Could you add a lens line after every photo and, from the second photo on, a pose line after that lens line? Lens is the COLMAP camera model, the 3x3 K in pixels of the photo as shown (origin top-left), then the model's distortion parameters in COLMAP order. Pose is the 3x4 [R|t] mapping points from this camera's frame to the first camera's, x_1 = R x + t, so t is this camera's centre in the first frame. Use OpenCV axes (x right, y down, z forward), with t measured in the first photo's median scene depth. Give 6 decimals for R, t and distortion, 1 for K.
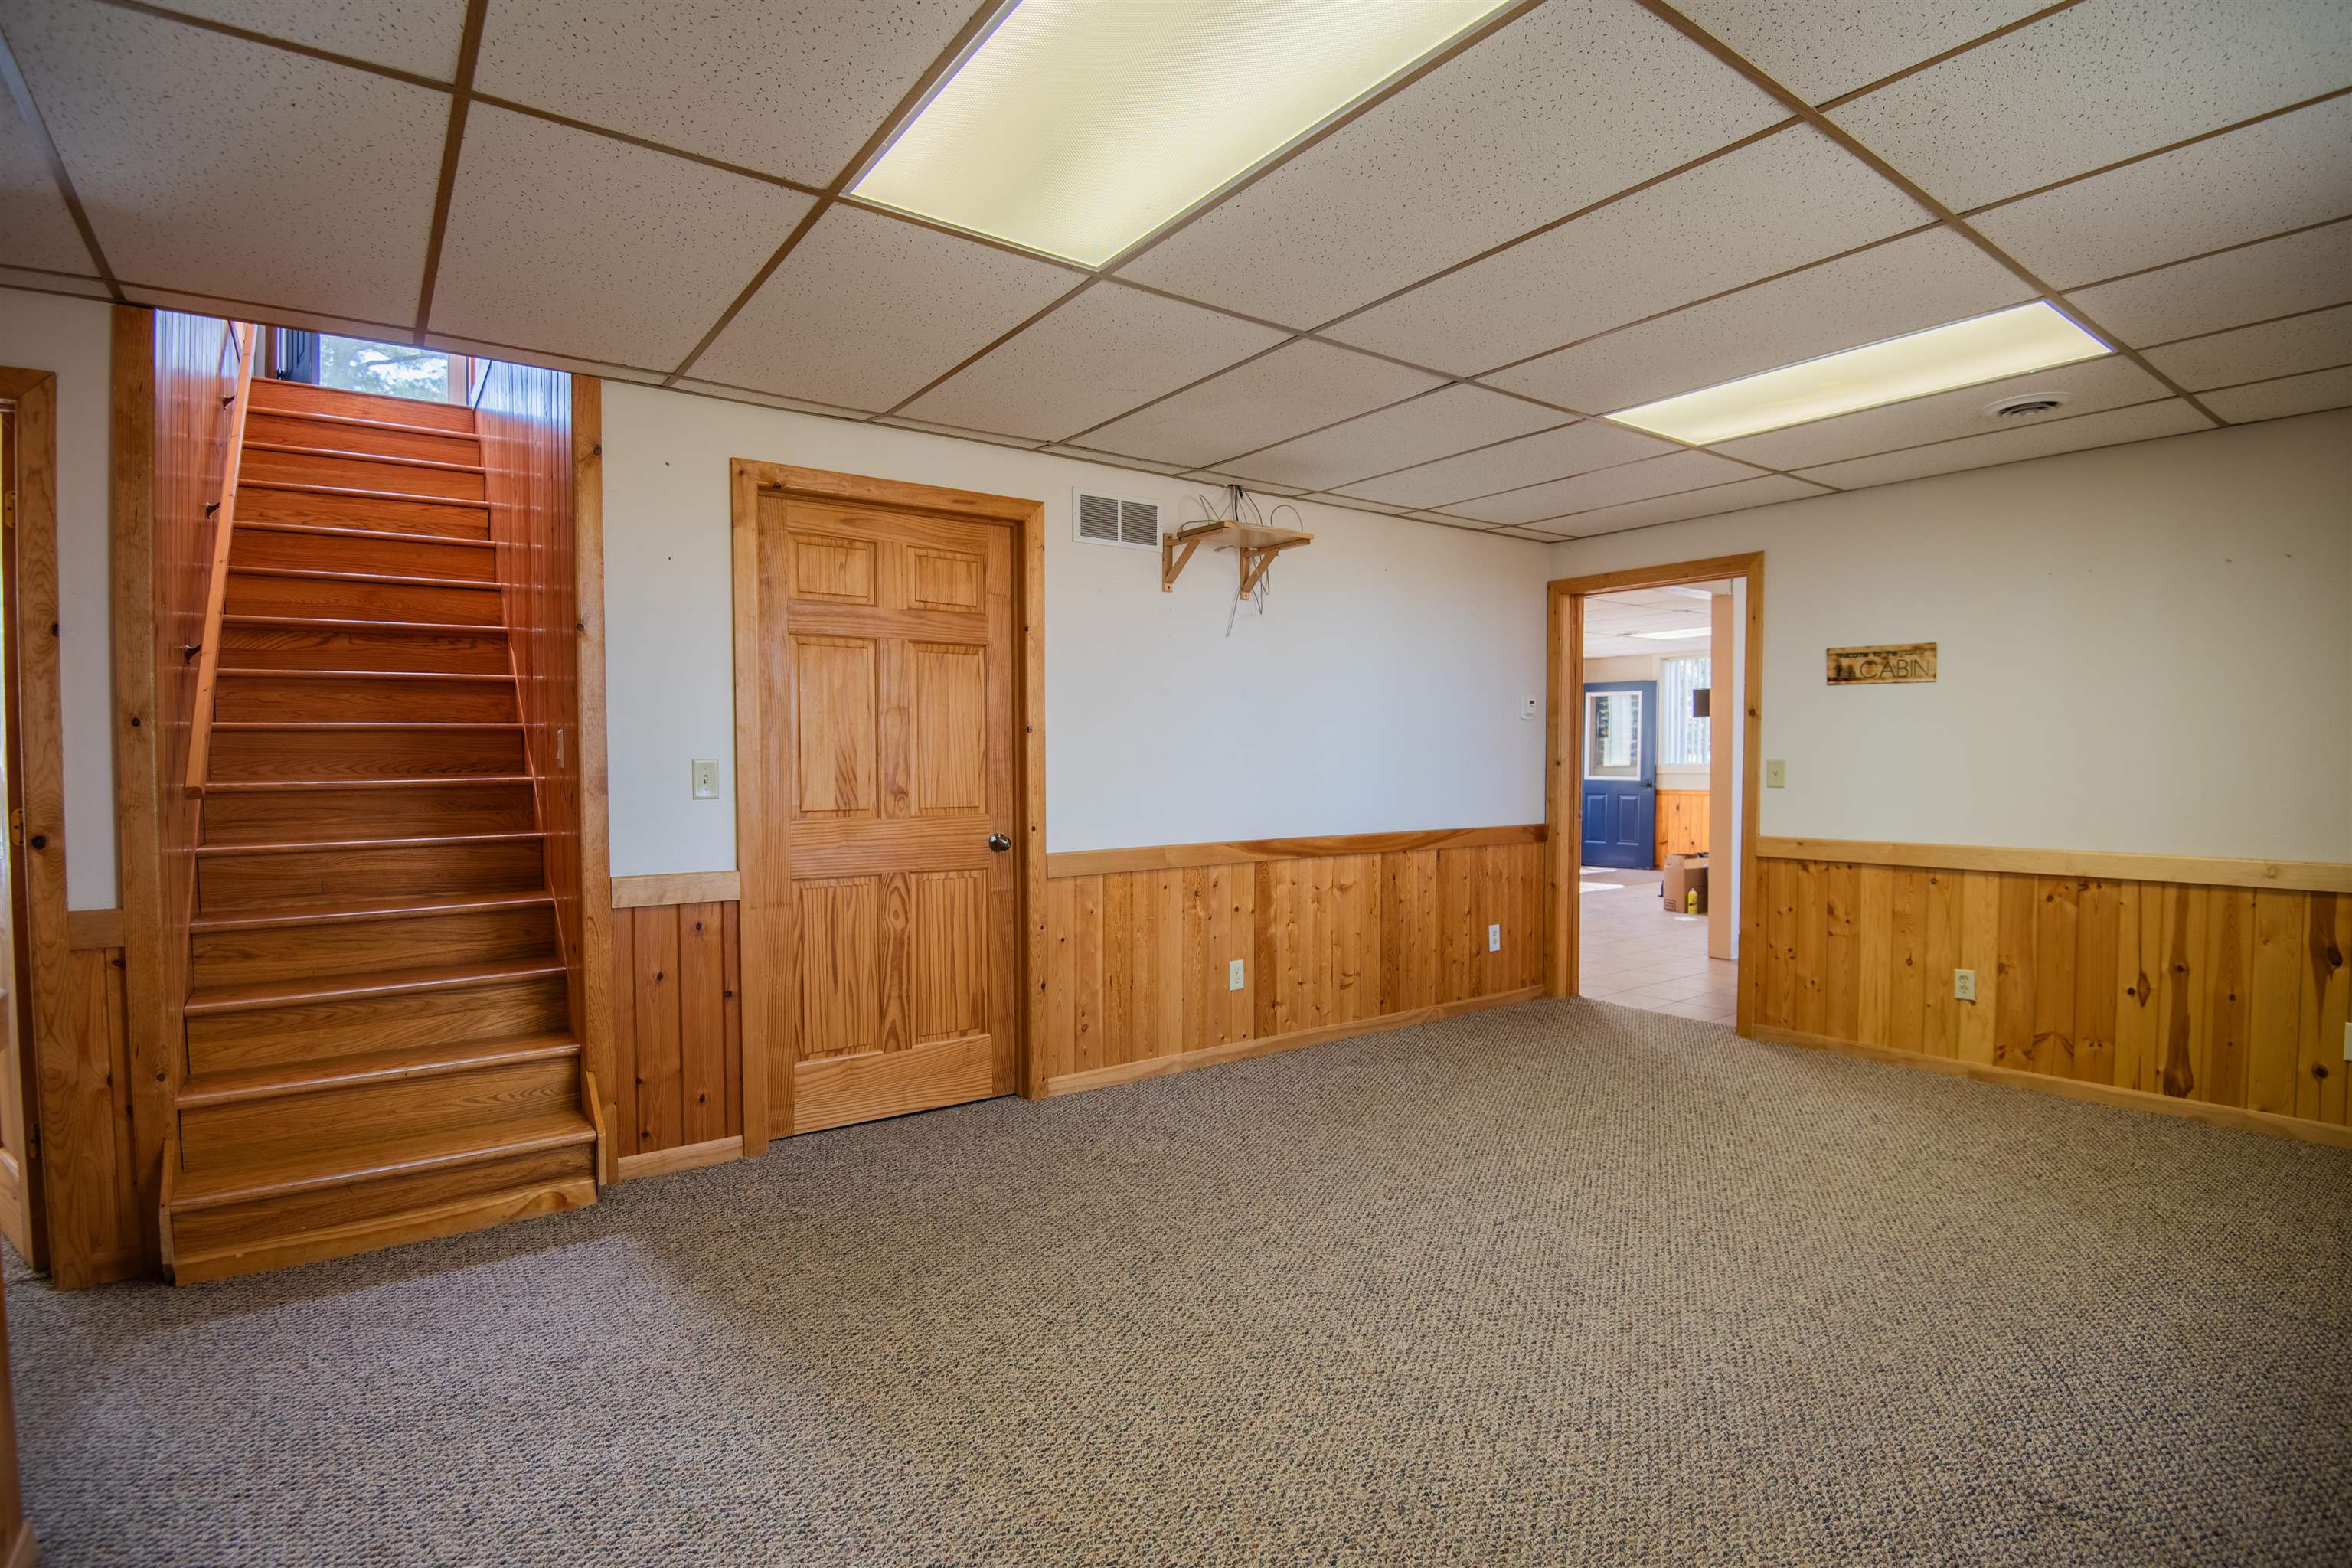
lens RADIAL K [[1125.1, 0, 1158.5], [0, 1125.1, 787.8], [0, 0, 1]] dist [-0.041526, -0.011096]
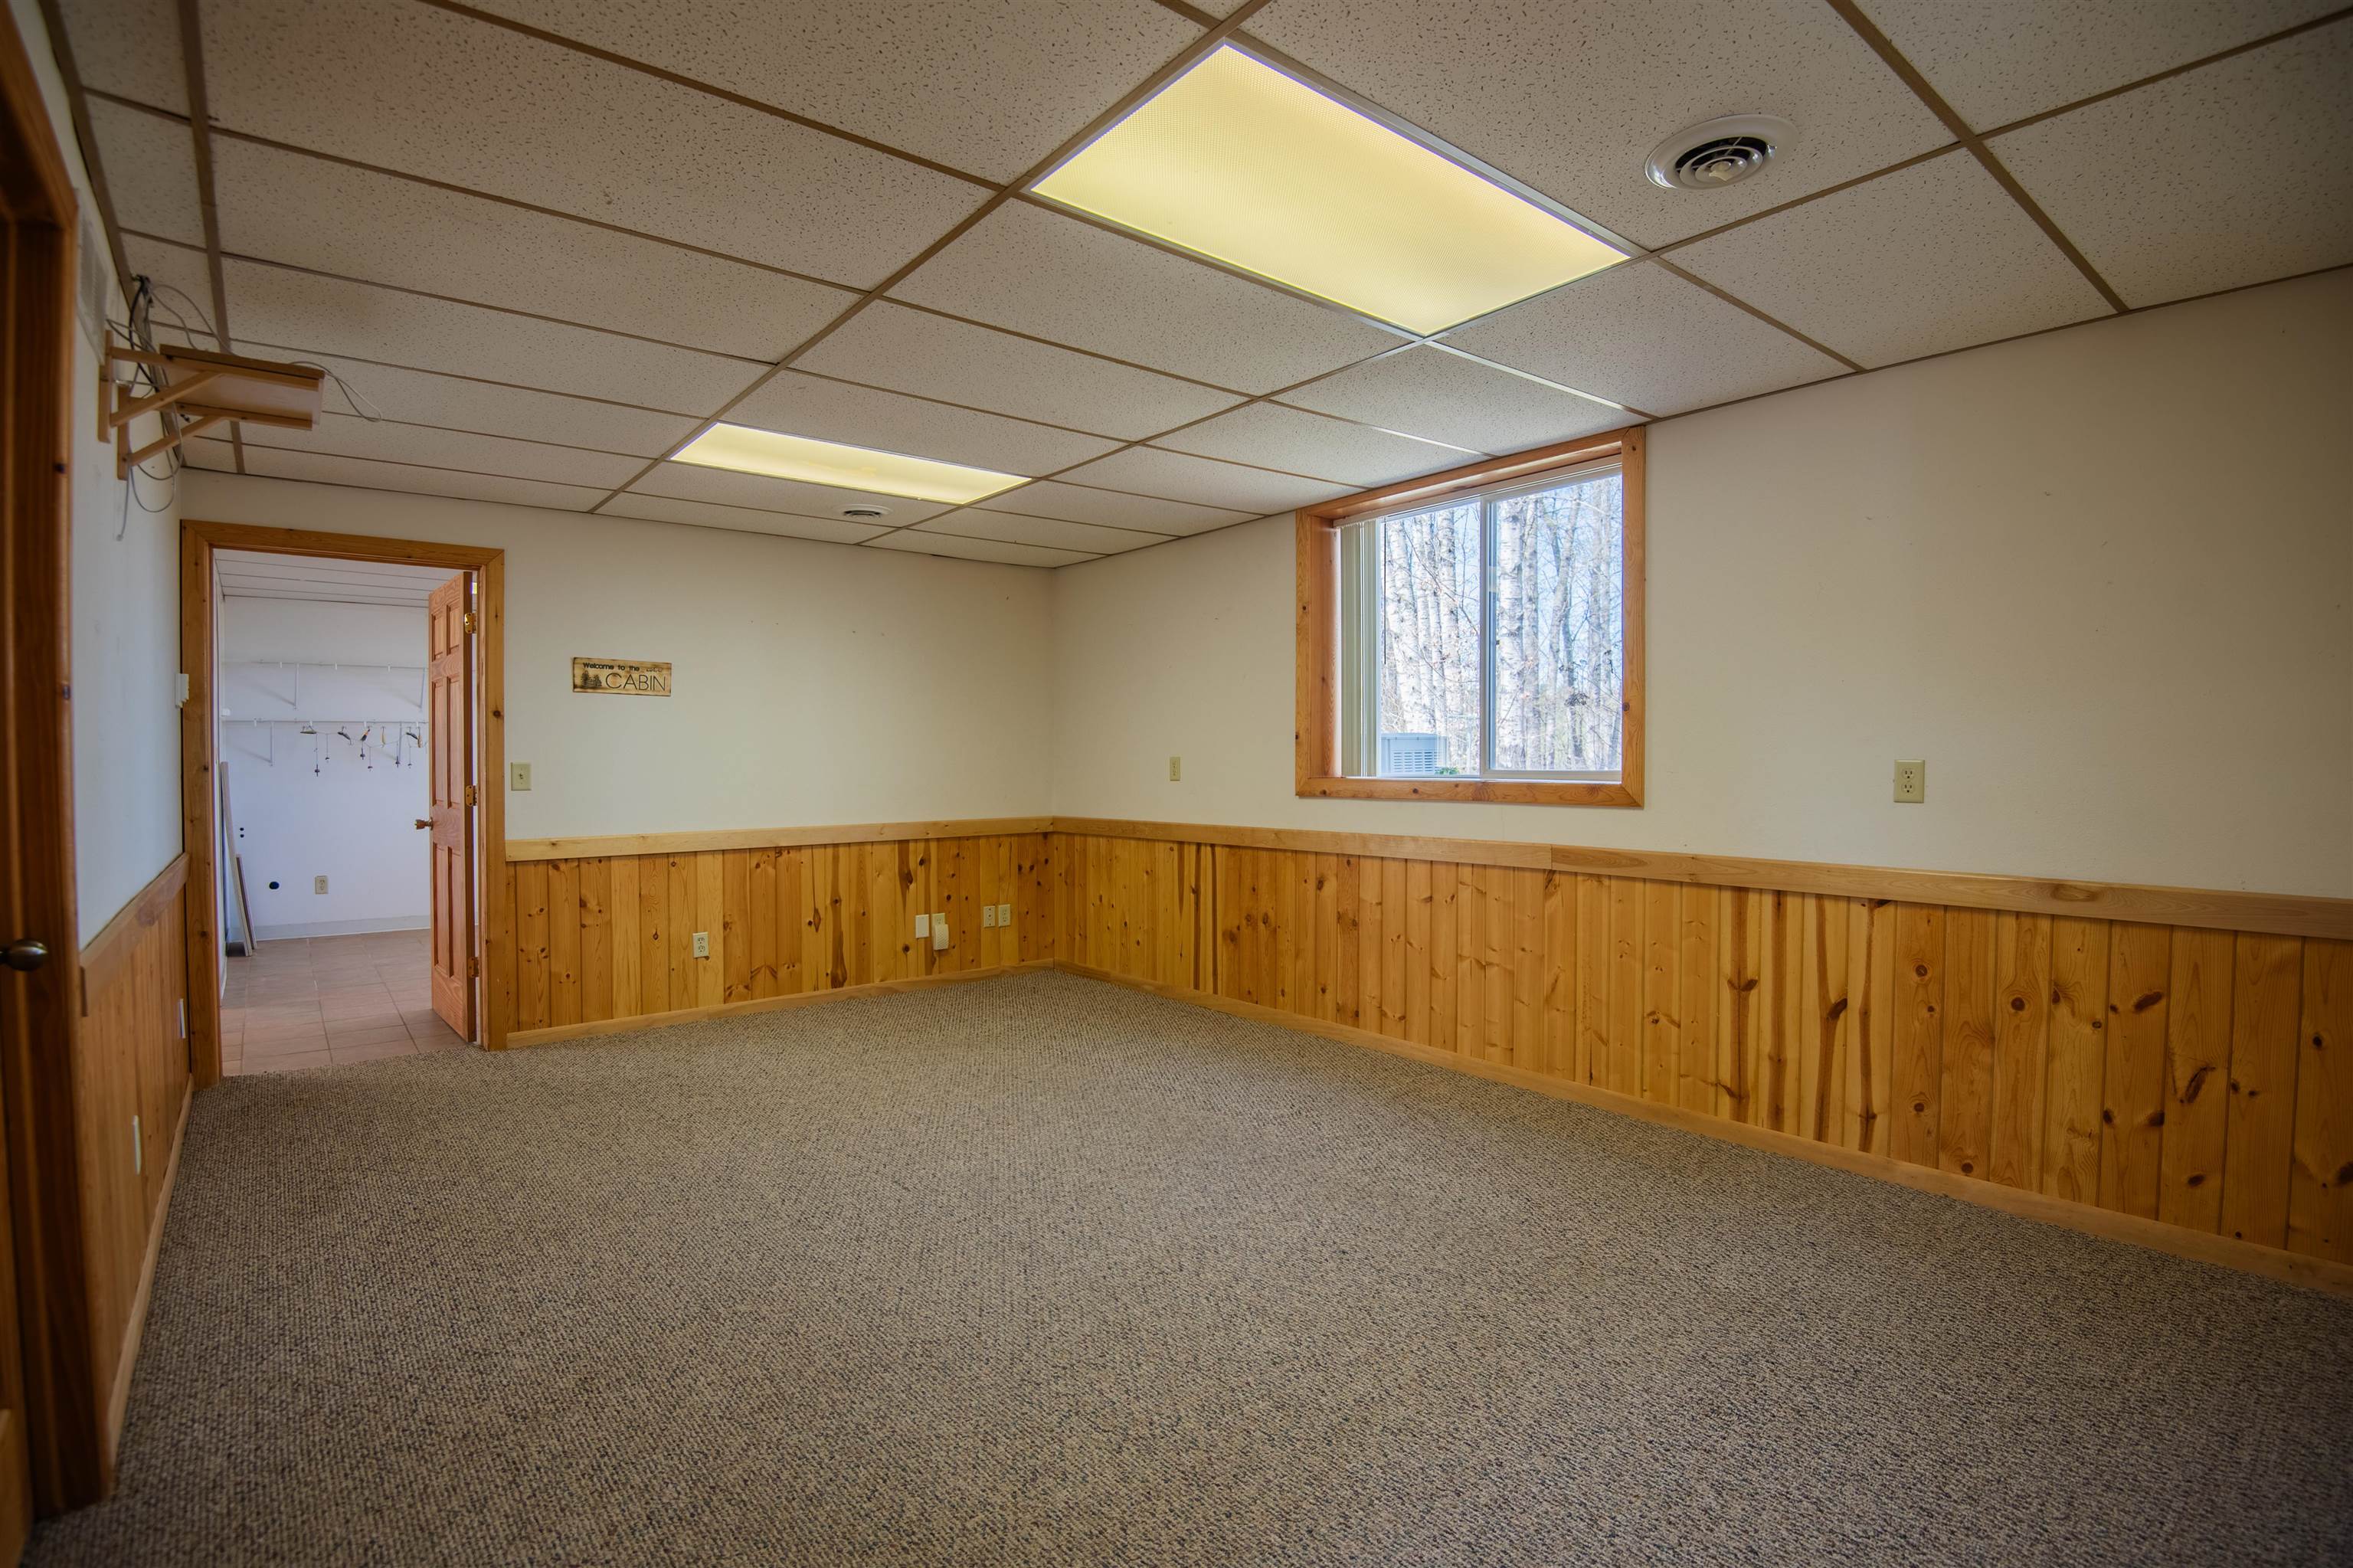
lens RADIAL K [[1125.6, 0, 1159.7], [0, 1125.6, 784.1], [0, 0, 1]] dist [-0.041526, -0.011096]
pose [[-0.060216, -0.020024, 0.997984, -0.534680], [0.032575, 0.999227, 0.022015, -0.010634], [-0.997654, 0.033835, -0.059518, 0.552952]]
